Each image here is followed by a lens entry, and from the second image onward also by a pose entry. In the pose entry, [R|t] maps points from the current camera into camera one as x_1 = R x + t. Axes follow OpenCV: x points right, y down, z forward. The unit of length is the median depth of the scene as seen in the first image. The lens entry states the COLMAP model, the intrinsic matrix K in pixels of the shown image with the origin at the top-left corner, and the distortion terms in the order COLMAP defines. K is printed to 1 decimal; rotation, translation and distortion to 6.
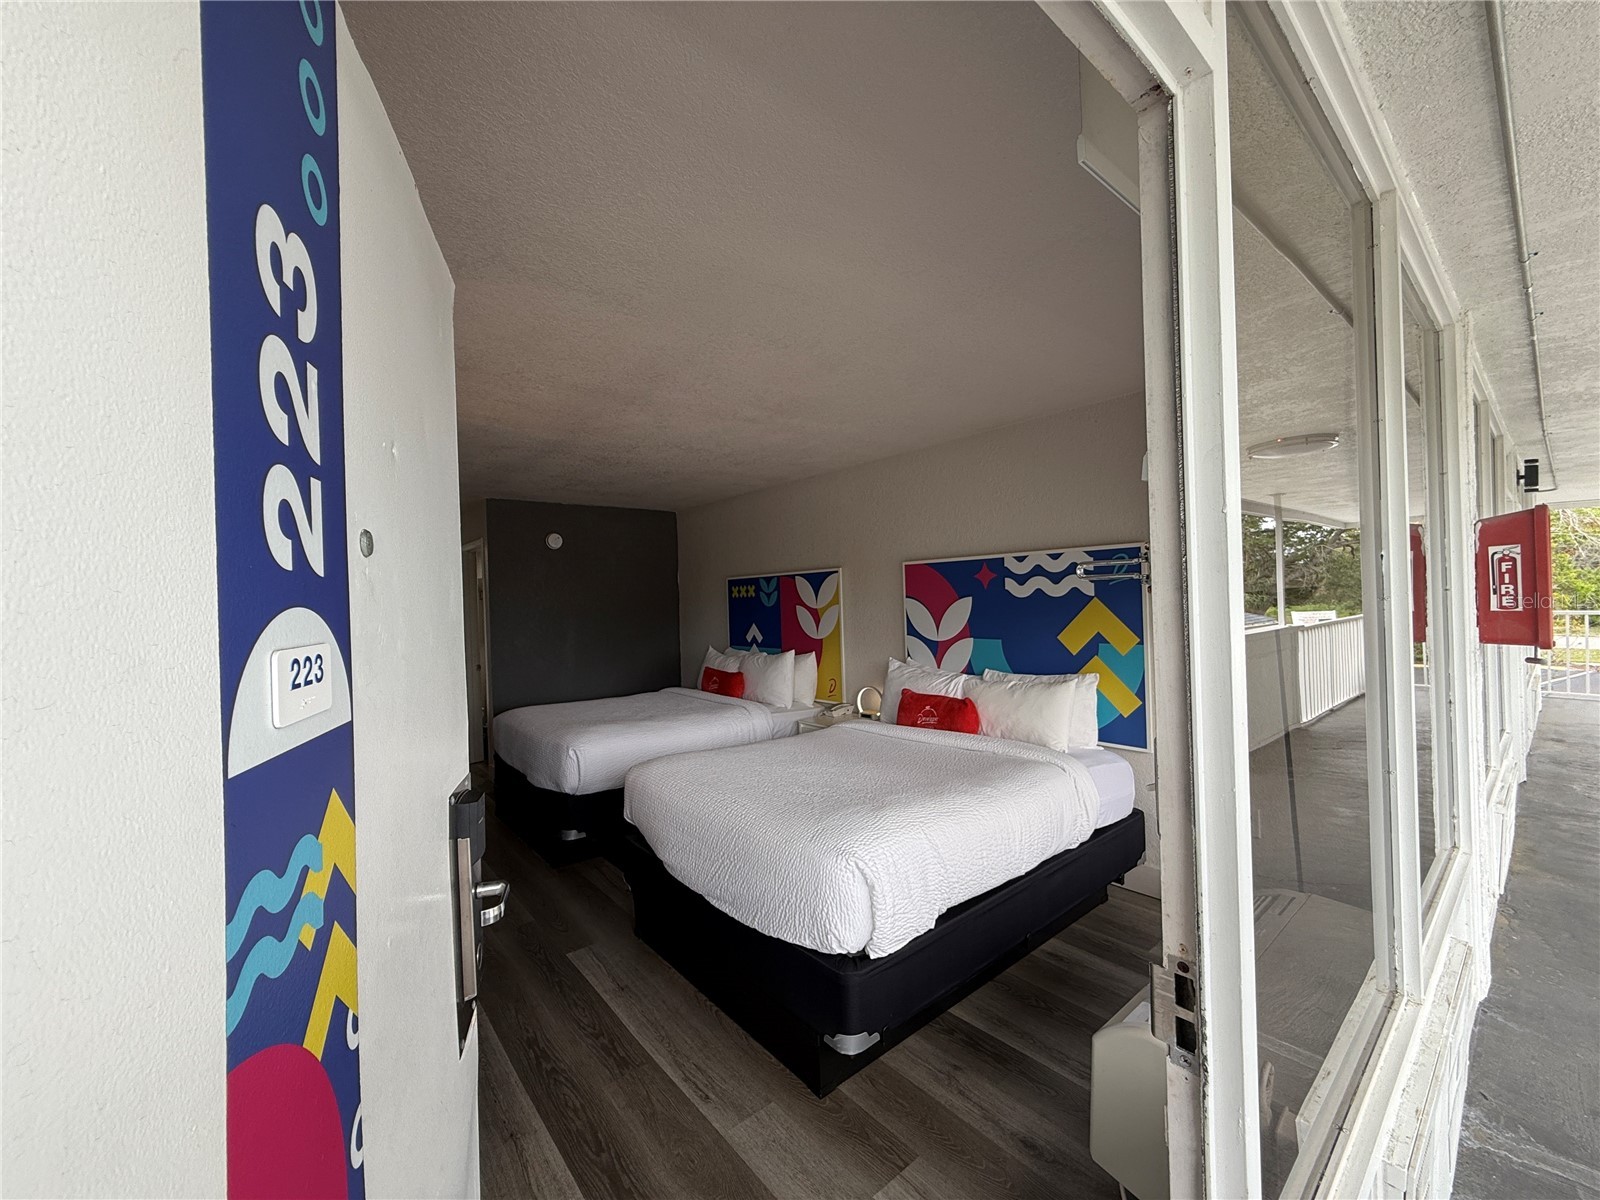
lens RADIAL K [[634.7, 0, 796.3], [0, 634.7, 600.7], [0, 0, 1]] dist [-0.003571, 0.000383]
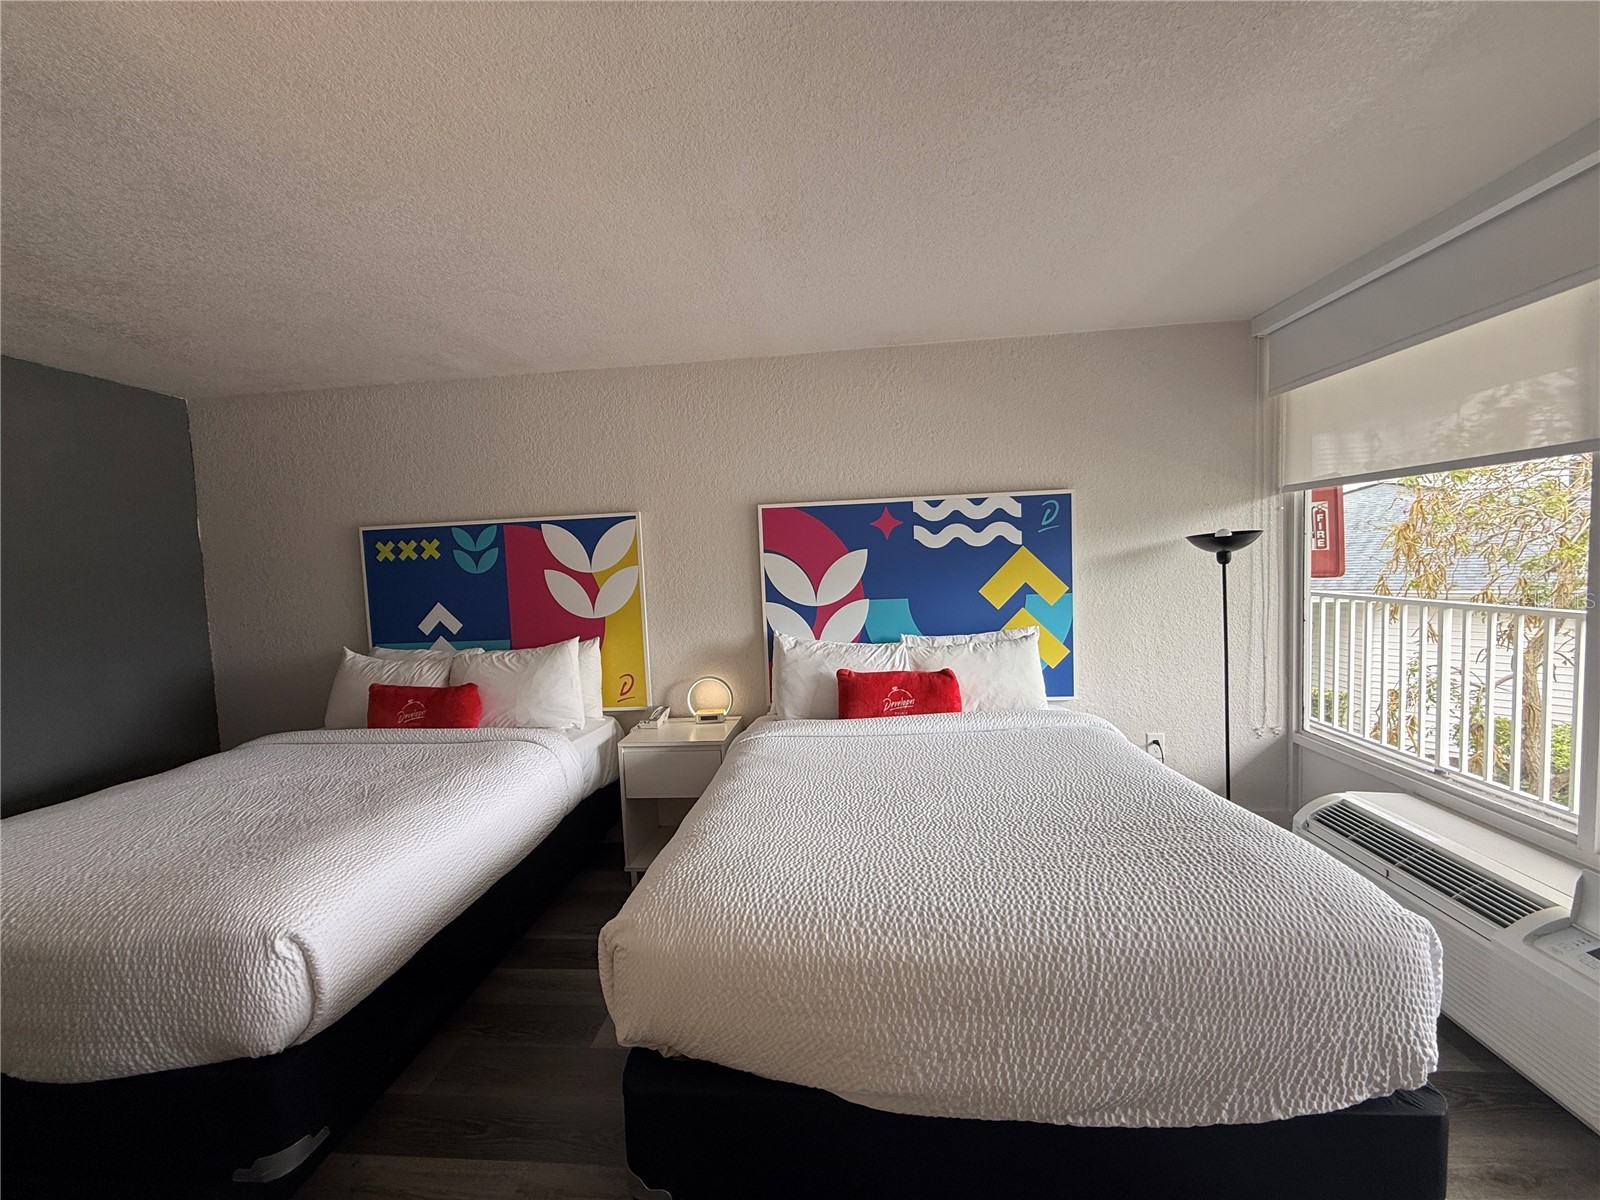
lens RADIAL K [[634.7, 0, 796.3], [0, 634.7, 600.7], [0, 0, 1]] dist [-0.003571, 0.000383]
pose [[0.702826, -0.044851, 0.709946, -0.372218], [0.023375, 0.998928, 0.039968, 0.025699], [-0.710977, -0.011495, 0.703121, 0.487085]]
